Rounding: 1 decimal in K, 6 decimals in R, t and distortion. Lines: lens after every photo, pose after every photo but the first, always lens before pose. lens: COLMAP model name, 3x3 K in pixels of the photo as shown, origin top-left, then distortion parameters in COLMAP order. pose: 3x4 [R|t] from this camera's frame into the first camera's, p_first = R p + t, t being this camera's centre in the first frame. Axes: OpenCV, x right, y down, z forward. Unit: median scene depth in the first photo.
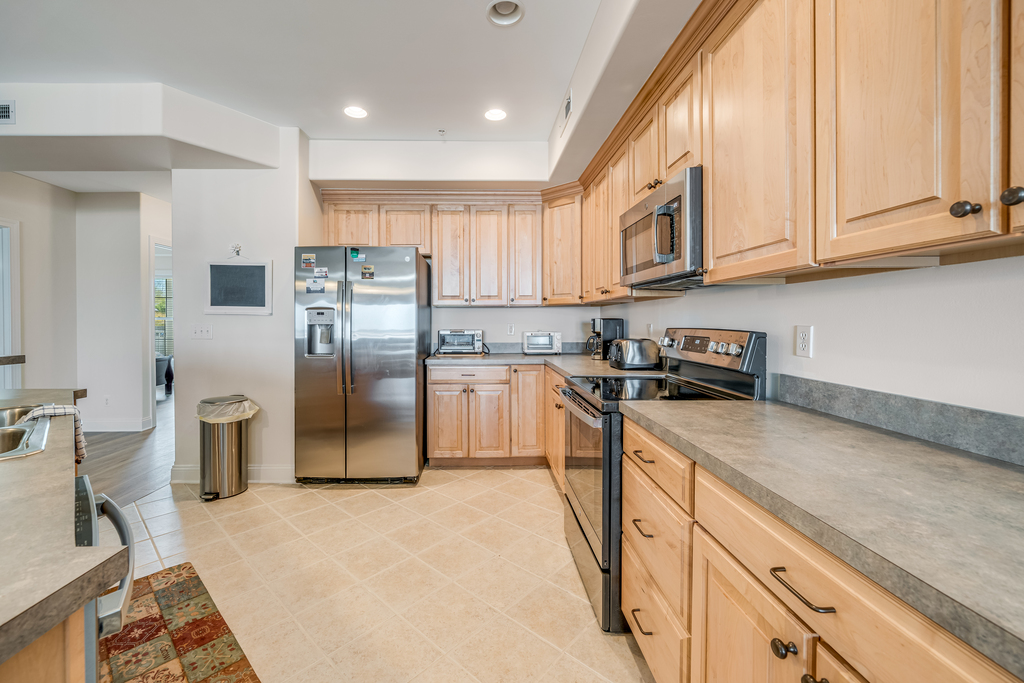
lens RADIAL K [[413.2, 0, 502.8], [0, 413.2, 320.6], [0, 0, 1]] dist [0.002511, 0.000150]
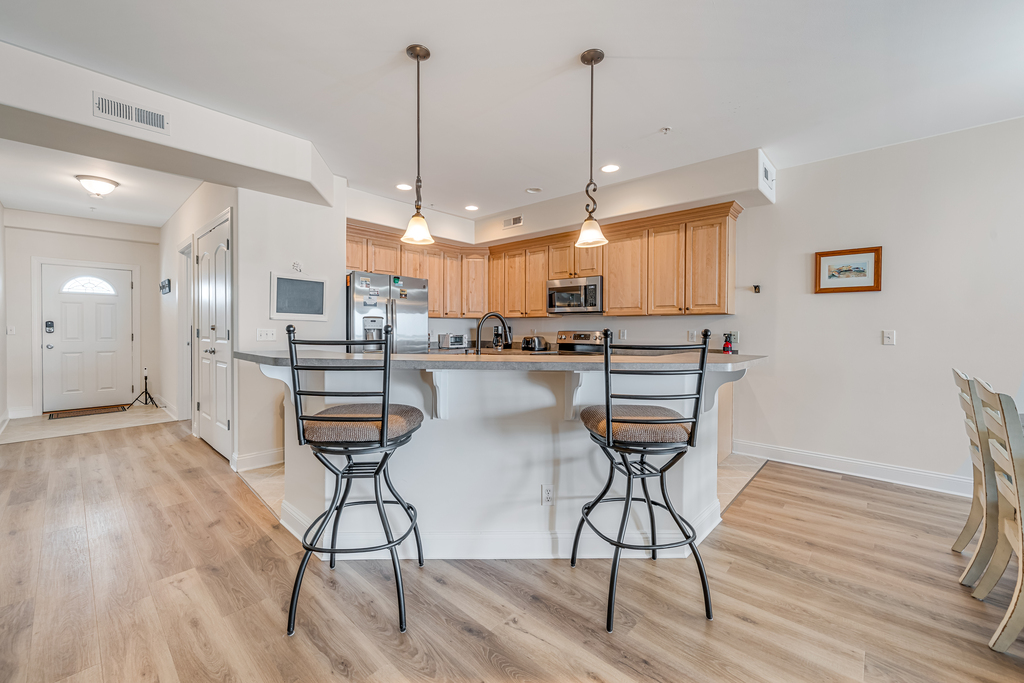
lens RADIAL K [[413.2, 0, 502.8], [0, 413.2, 320.6], [0, 0, 1]] dist [0.002511, 0.000150]
pose [[0.689214, 0.018470, 0.724322, -1.153940], [-0.009220, 0.999818, -0.016722, 0.001097], [-0.724499, 0.004847, 0.689259, -0.281931]]
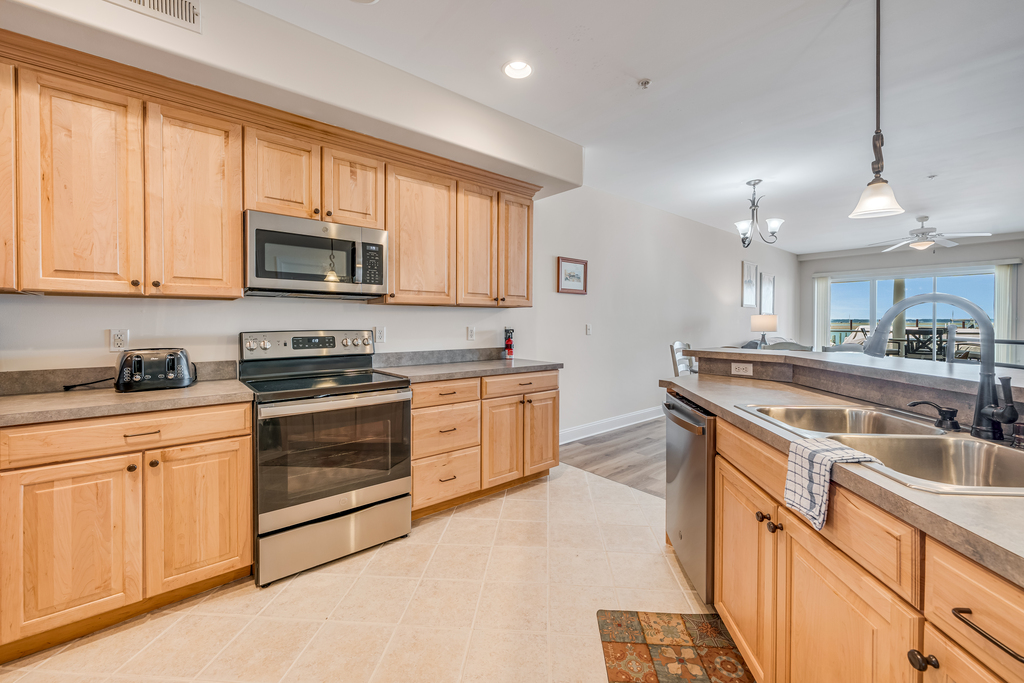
lens RADIAL K [[416.5, 0, 510.4], [0, 416.5, 326.0], [0, 0, 1]] dist [-0.002139, 0.000079]
pose [[-0.643172, -0.008191, 0.765678, -0.606557], [-0.003953, 0.999965, 0.007377, -0.004564], [-0.765712, 0.001718, -0.643181, 0.913168]]
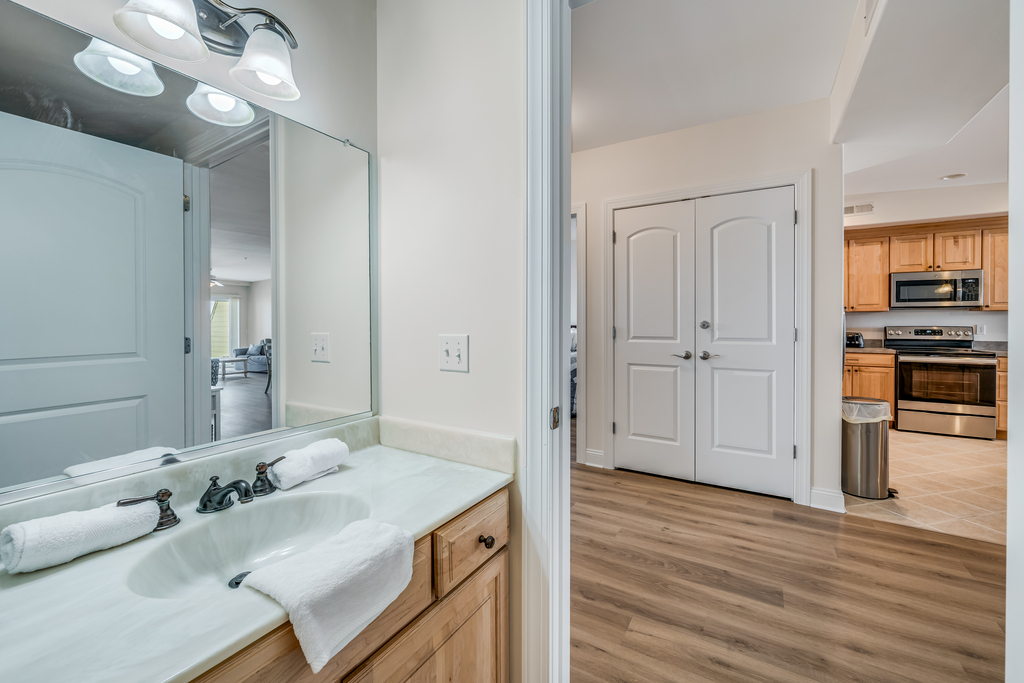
lens RADIAL K [[416.5, 0, 510.4], [0, 416.5, 326.0], [0, 0, 1]] dist [-0.002139, 0.000079]
pose [[0.509659, -0.009349, 0.860326, -1.989128], [-0.002914, 0.999916, 0.012593, -0.004356], [-0.860372, -0.008925, 0.509589, 1.266071]]
